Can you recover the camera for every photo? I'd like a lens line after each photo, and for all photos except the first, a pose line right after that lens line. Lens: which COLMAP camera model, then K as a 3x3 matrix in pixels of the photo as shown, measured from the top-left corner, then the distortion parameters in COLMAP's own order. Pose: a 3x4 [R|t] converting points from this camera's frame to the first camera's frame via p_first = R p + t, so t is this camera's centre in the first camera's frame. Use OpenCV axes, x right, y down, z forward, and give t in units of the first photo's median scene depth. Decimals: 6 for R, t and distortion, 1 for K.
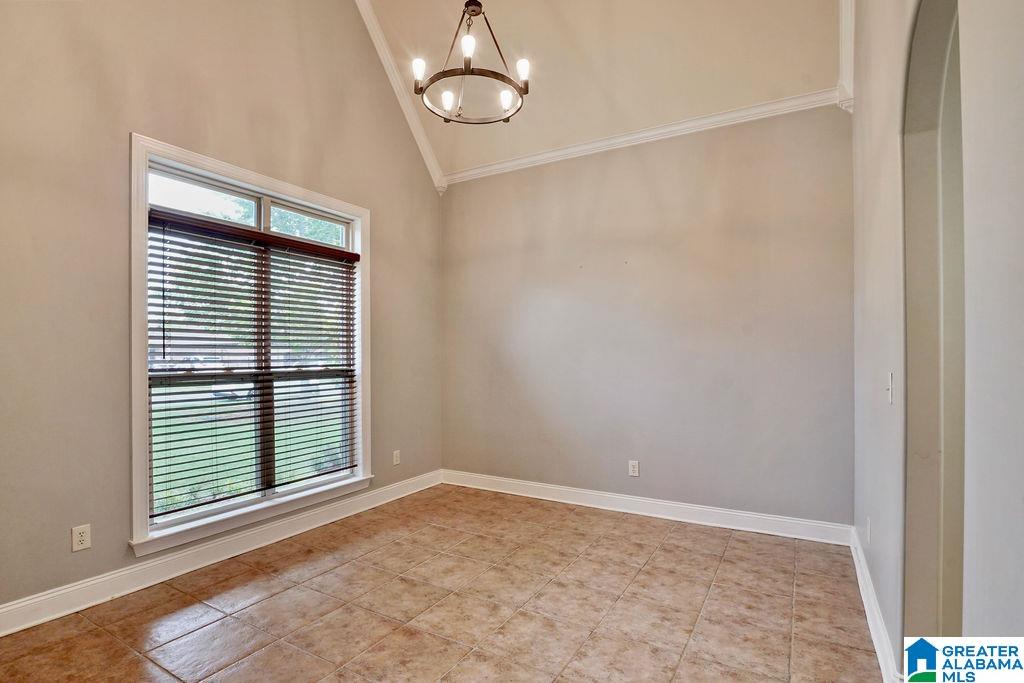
lens RADIAL K [[502.4, 0, 512.0], [0, 502.4, 349.3], [0, 0, 1]] dist [-0.021755, -0.003297]
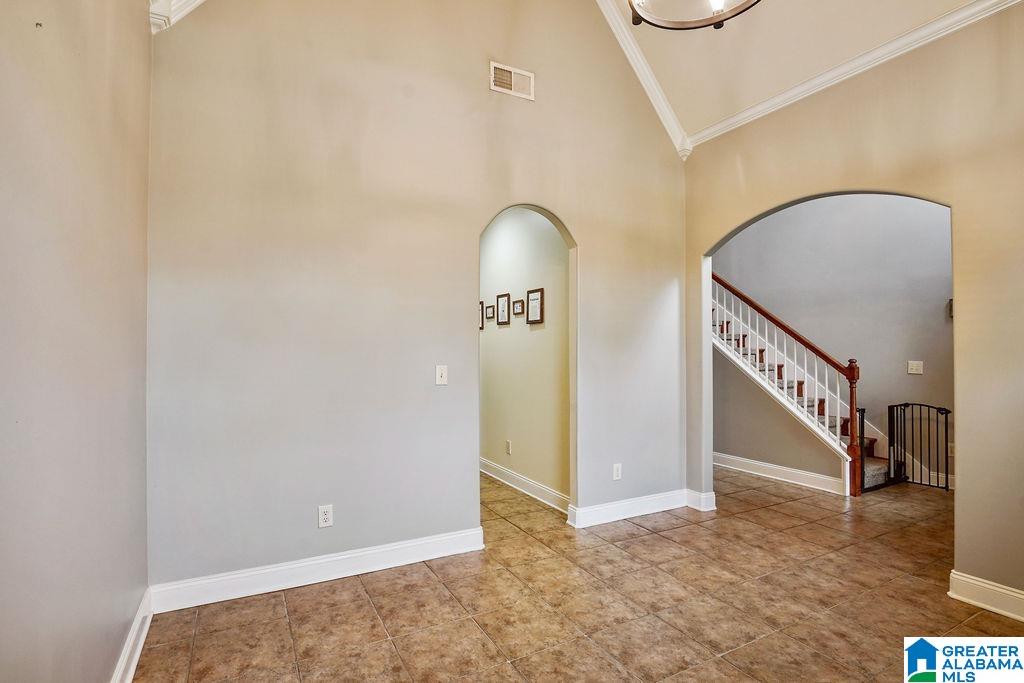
lens RADIAL K [[502.4, 0, 511.8], [0, 502.4, 344.1], [0, 0, 1]] dist [-0.021755, -0.003297]
pose [[-0.850681, 0.010517, 0.525577, -0.231951], [-0.003514, 0.999664, -0.025692, 0.018544], [-0.525671, -0.023702, -0.850358, 1.938118]]
